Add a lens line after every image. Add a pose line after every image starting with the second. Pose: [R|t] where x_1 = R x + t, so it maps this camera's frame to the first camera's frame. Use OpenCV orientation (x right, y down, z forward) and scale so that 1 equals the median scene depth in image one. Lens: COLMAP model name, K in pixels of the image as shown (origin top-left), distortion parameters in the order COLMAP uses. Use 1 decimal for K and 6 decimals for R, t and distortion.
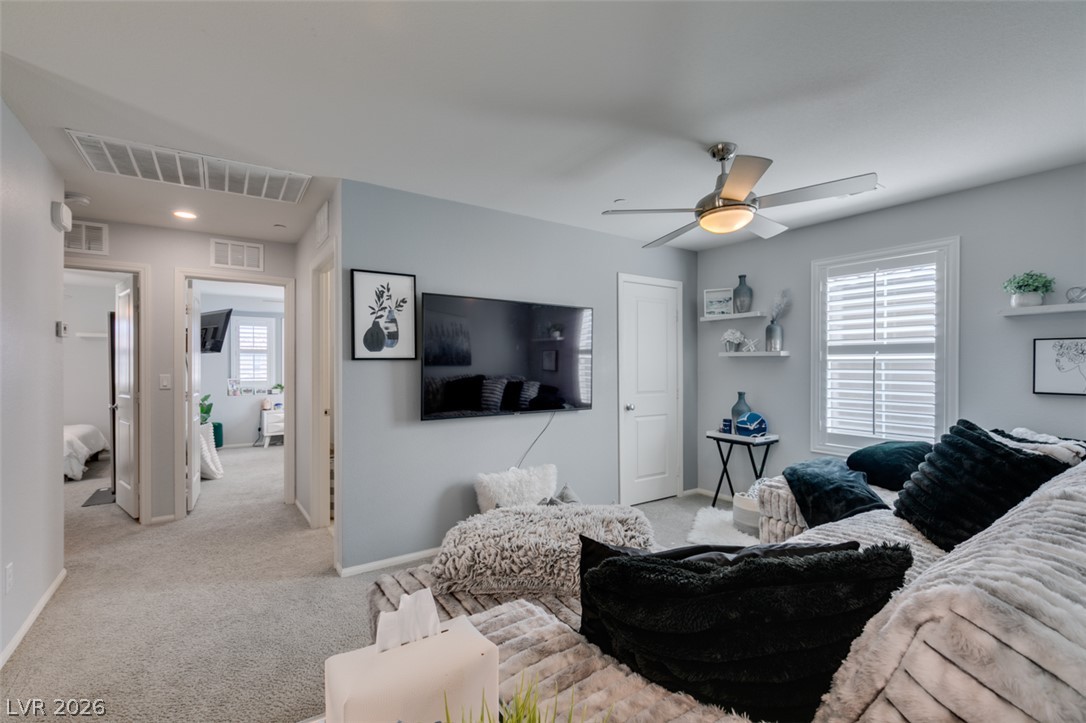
lens RADIAL K [[488.8, 0, 540.4], [0, 488.8, 365.7], [0, 0, 1]] dist [0.001021, -0.000462]
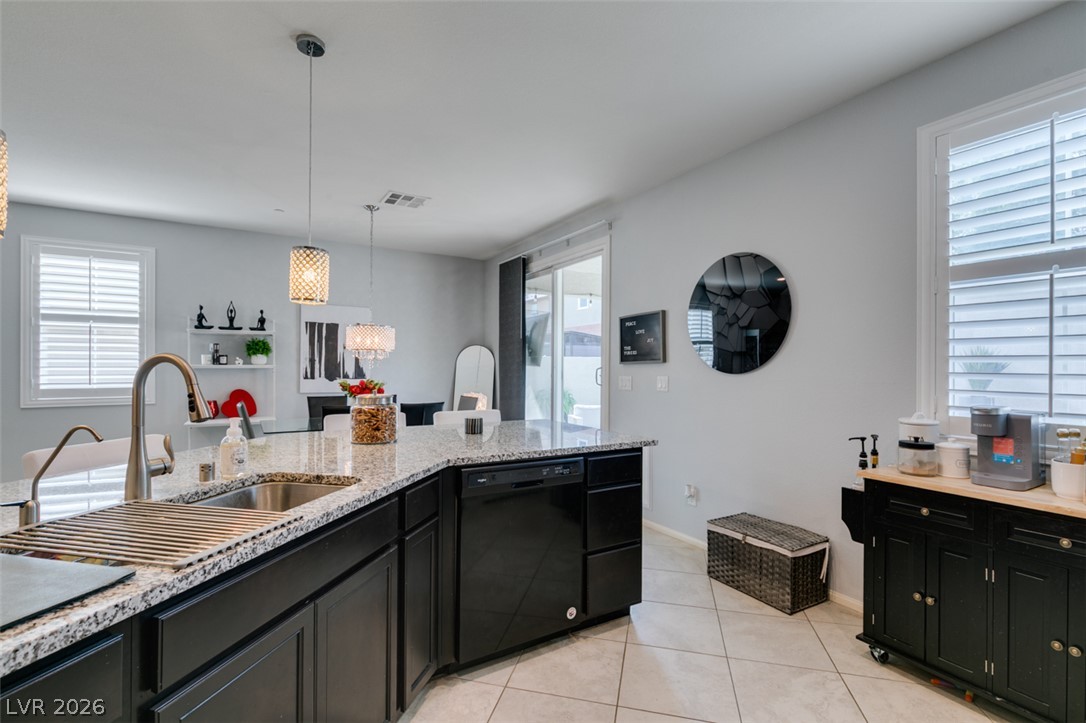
lens RADIAL K [[490.5, 0, 541.3], [0, 490.5, 364.6], [0, 0, 1]] dist [0.002365, 0.000264]
pose [[0.059252, 0.002401, 0.998240, -0.539203], [0.001167, 0.999996, -0.002475, 0.092427], [-0.998242, 0.001312, 0.059249, -0.263361]]
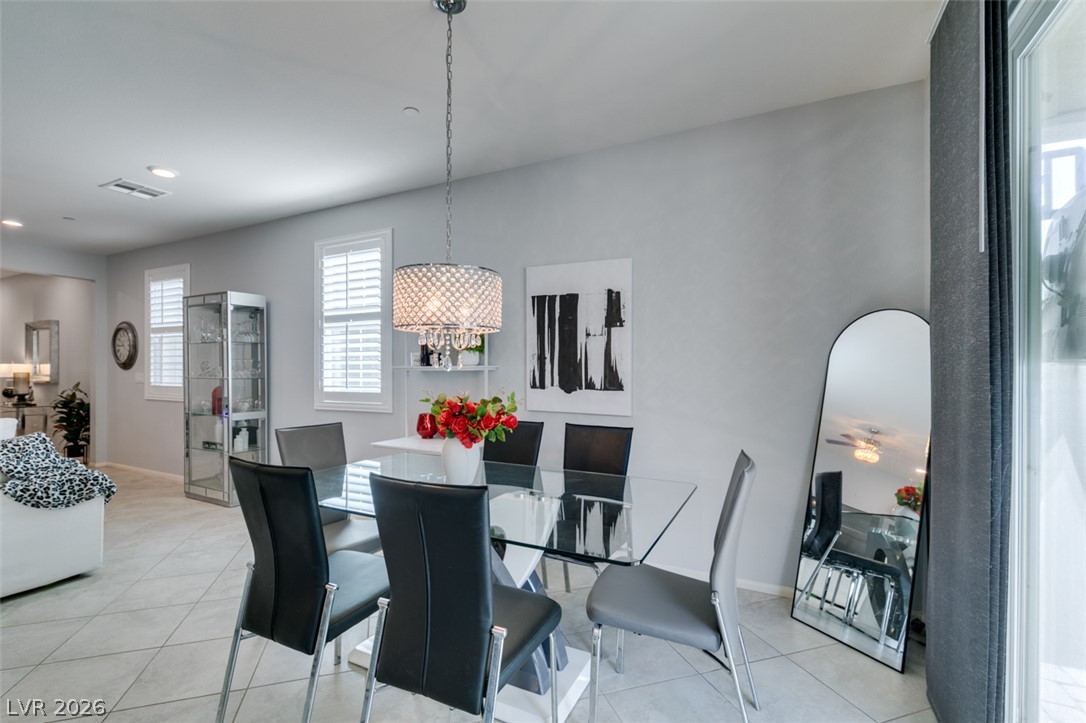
lens RADIAL K [[489.8, 0, 542.2], [0, 489.8, 368.8], [0, 0, 1]] dist [-0.001973, -0.000152]
pose [[0.875890, -0.005434, 0.482480, 0.522683], [0.005708, 0.999983, 0.000901, 0.094175], [-0.482477, 0.001965, 0.875907, -0.281143]]
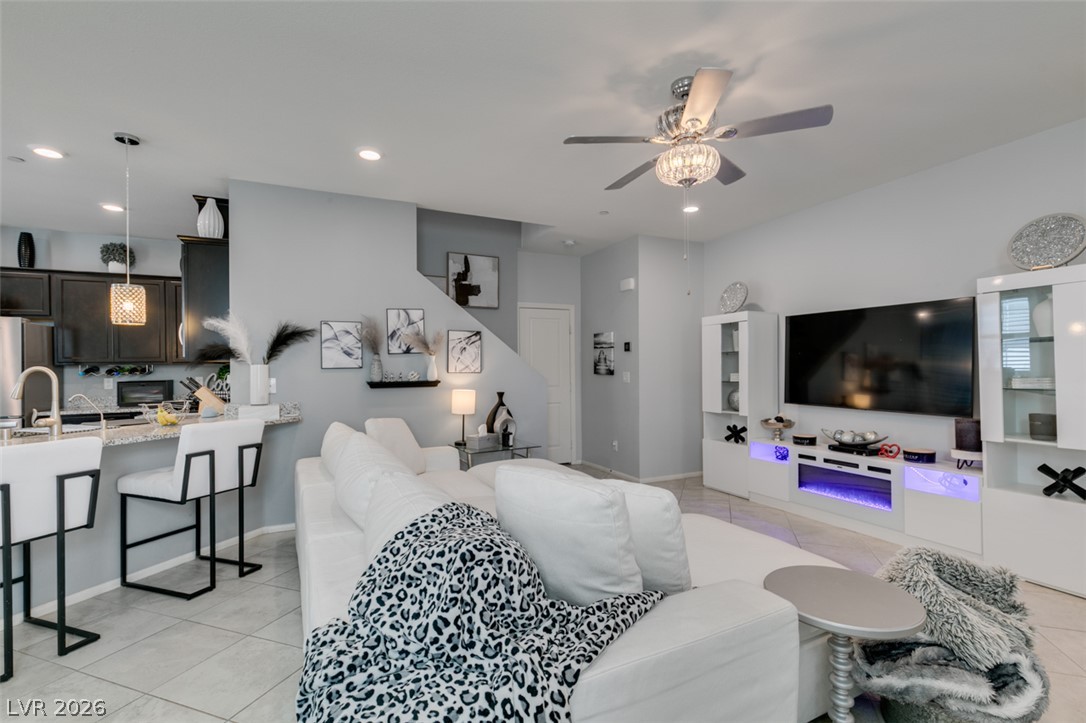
lens RADIAL K [[485.0, 0, 542.1], [0, 485.0, 368.3], [0, 0, 1]] dist [0.000211, -0.000626]
pose [[-0.154841, -0.000384, -0.987939, 0.471358], [0.003712, 0.999993, -0.000971, 0.089850], [0.987932, -0.003817, -0.154839, 0.966205]]
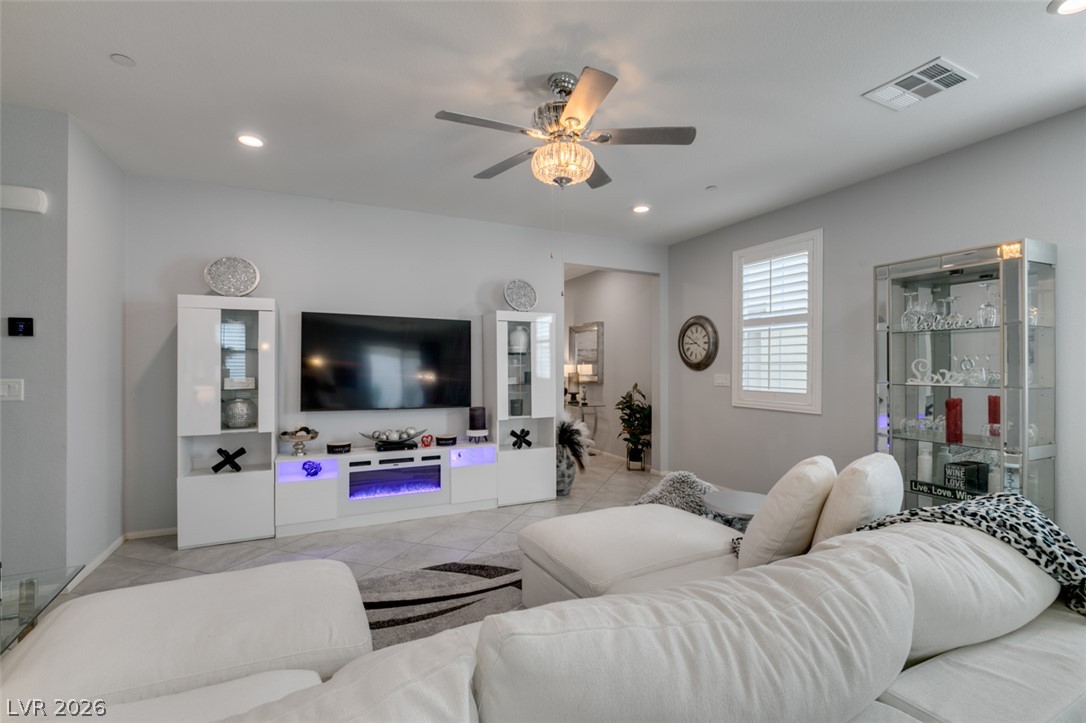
lens RADIAL K [[485.0, 0, 542.1], [0, 485.0, 368.3], [0, 0, 1]] dist [0.000211, -0.000626]
pose [[0.988588, -0.001146, -0.150641, -0.182280], [0.000579, 0.999993, -0.003807, 0.088927], [0.150644, 0.003676, 0.988581, 0.380051]]
